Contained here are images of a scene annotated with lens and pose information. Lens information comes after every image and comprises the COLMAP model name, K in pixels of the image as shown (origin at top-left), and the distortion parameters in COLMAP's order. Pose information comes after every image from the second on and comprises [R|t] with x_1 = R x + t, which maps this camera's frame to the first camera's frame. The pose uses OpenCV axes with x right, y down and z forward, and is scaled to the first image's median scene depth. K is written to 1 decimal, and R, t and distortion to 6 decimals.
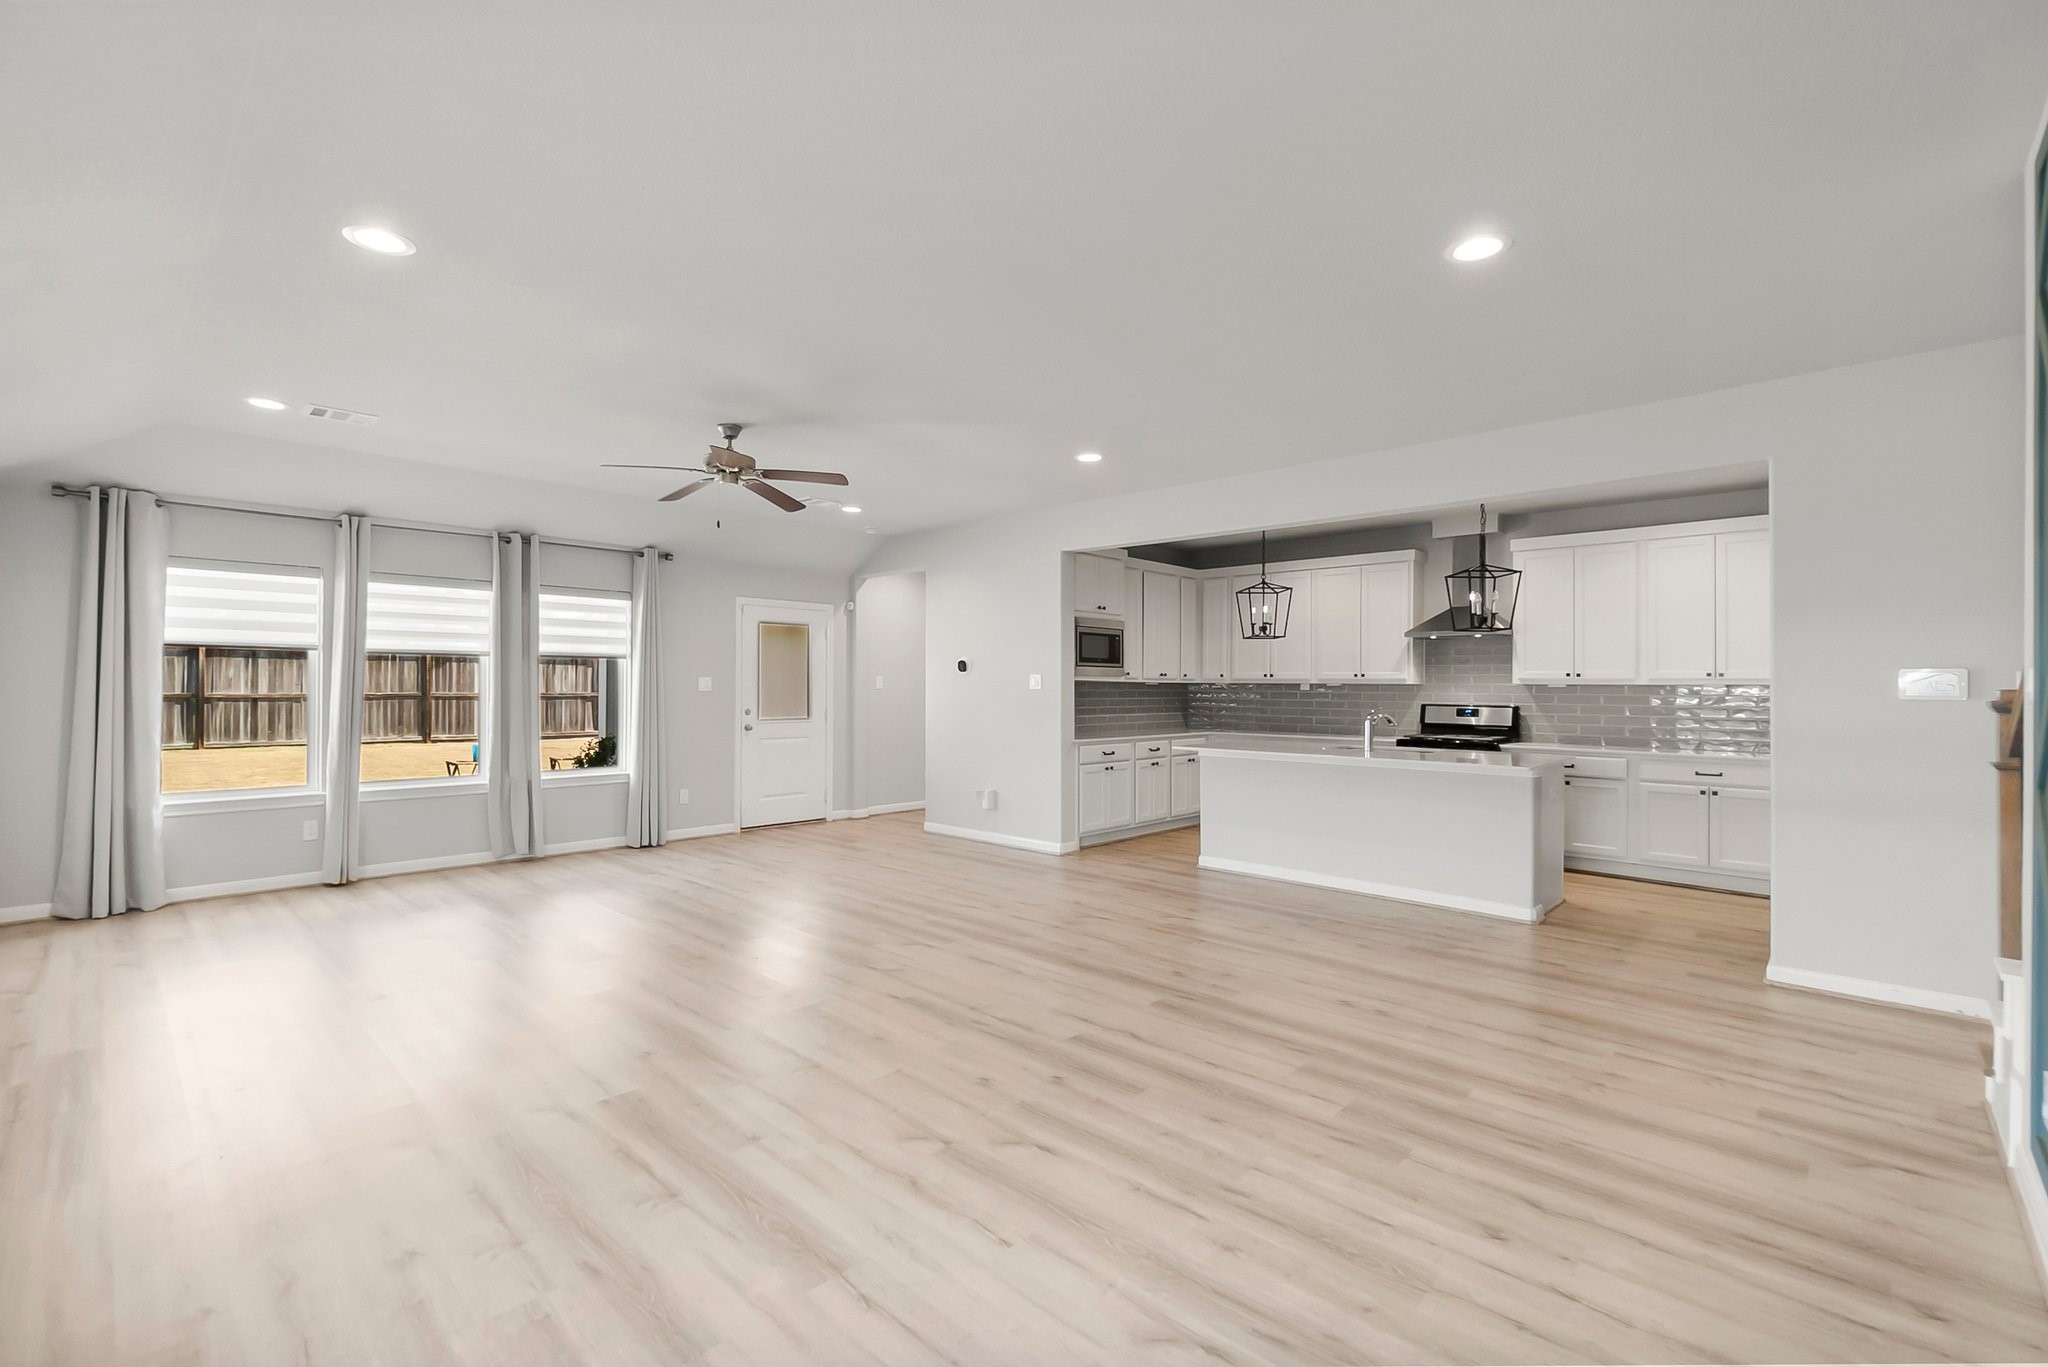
lens RADIAL K [[877.7, 0, 982.4], [0, 877.7, 683.6], [0, 0, 1]] dist [0.000258, -0.000005]
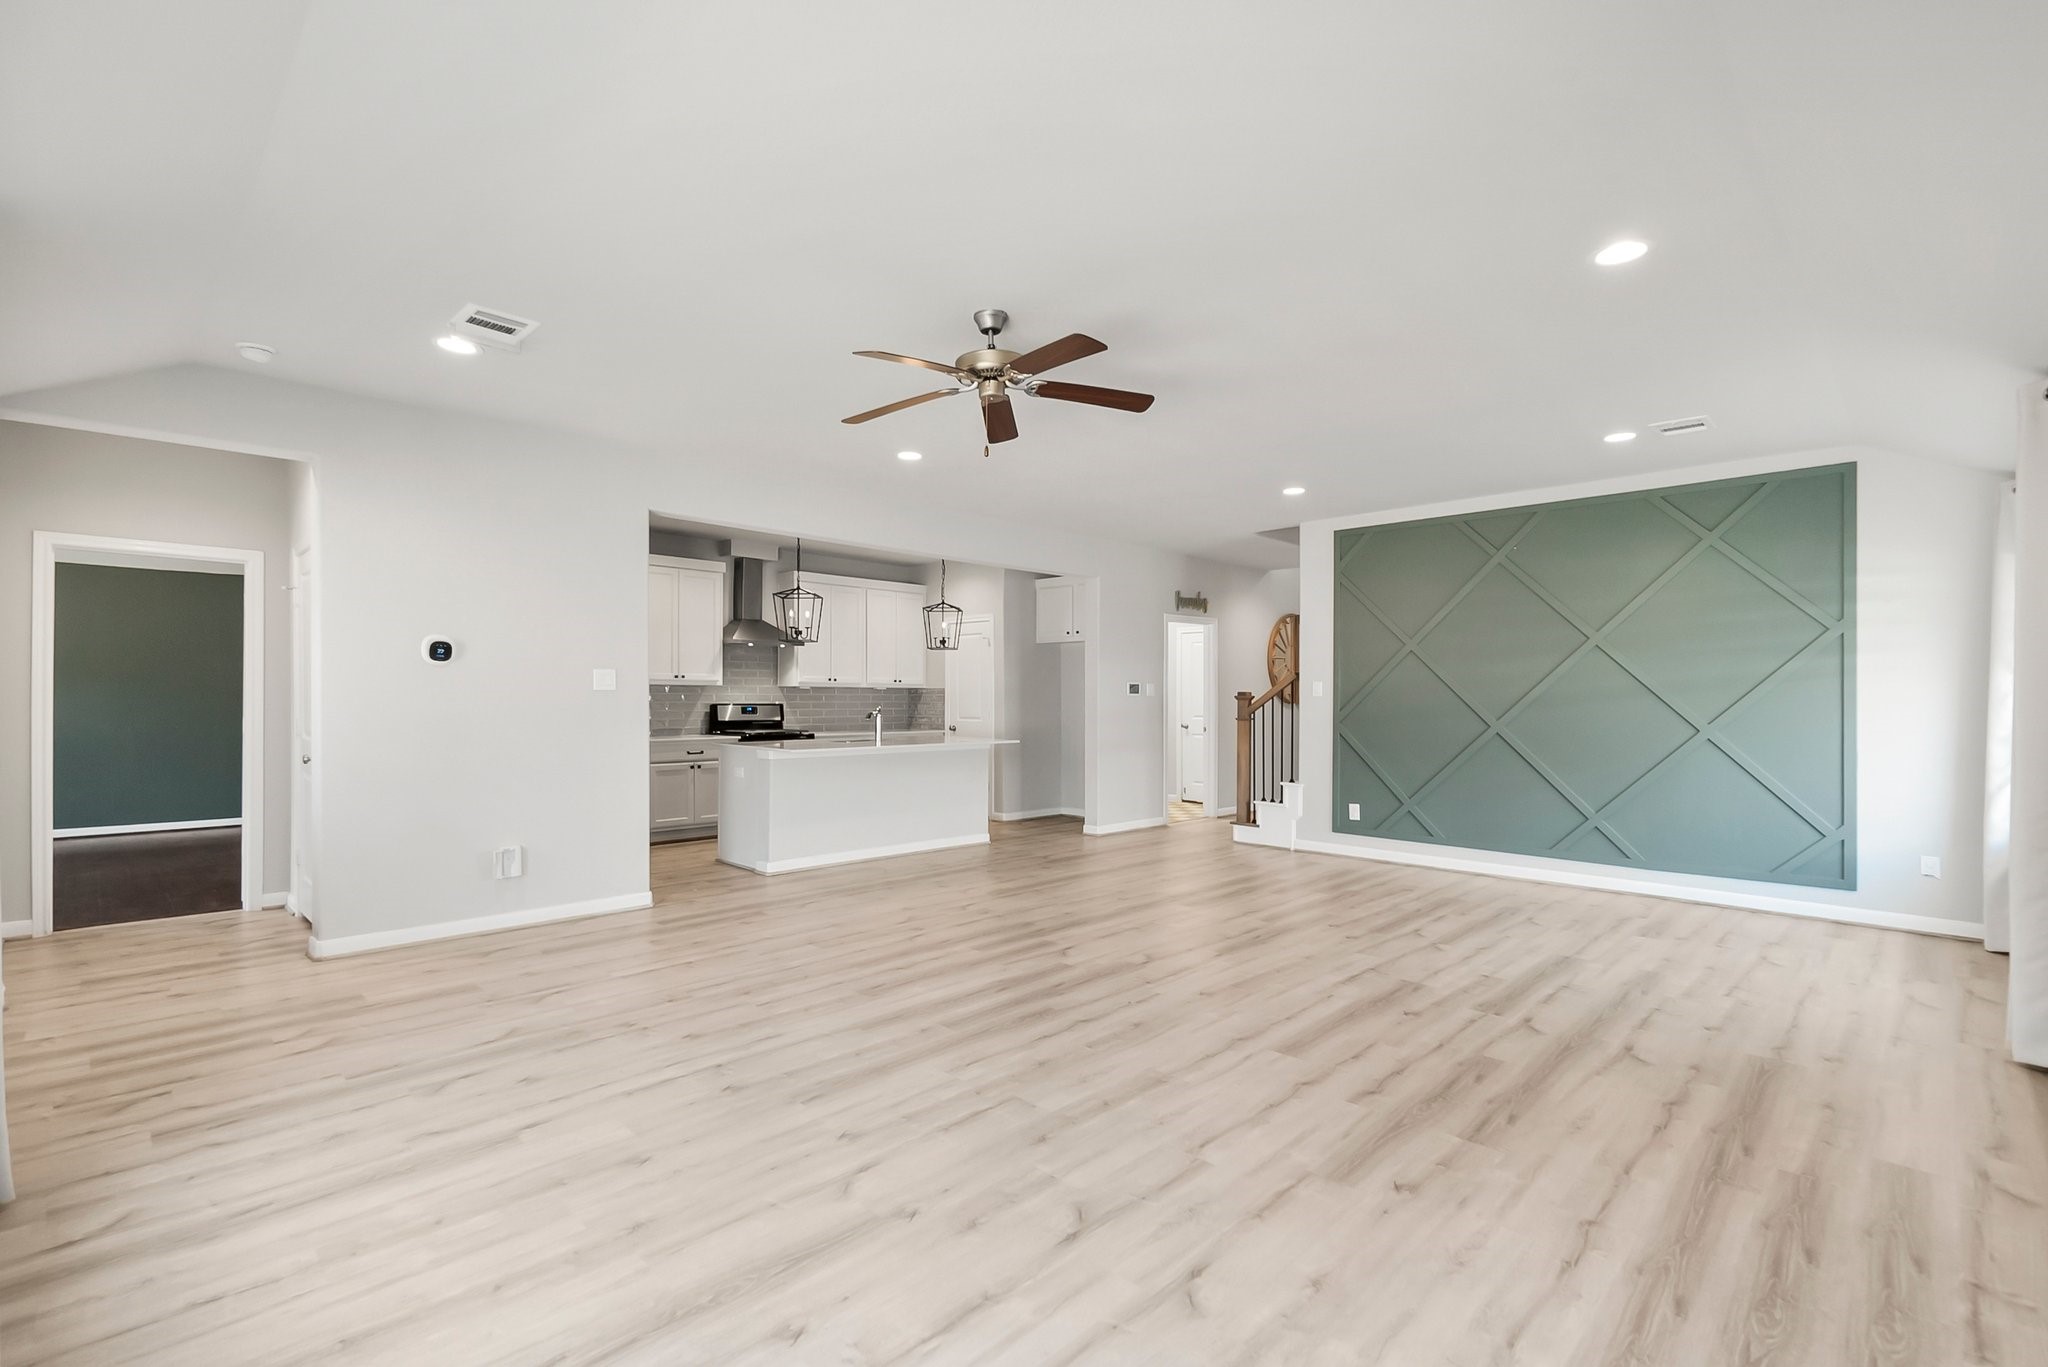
lens RADIAL K [[902.4, 0, 1019.7], [0, 902.4, 690.4], [0, 0, 1]] dist [-0.000118, 0.000213]
pose [[0.029509, -0.002571, 0.999561, -0.793695], [-0.007315, 0.999969, 0.002788, 0.000754], [-0.999538, -0.007394, 0.029489, 0.744682]]
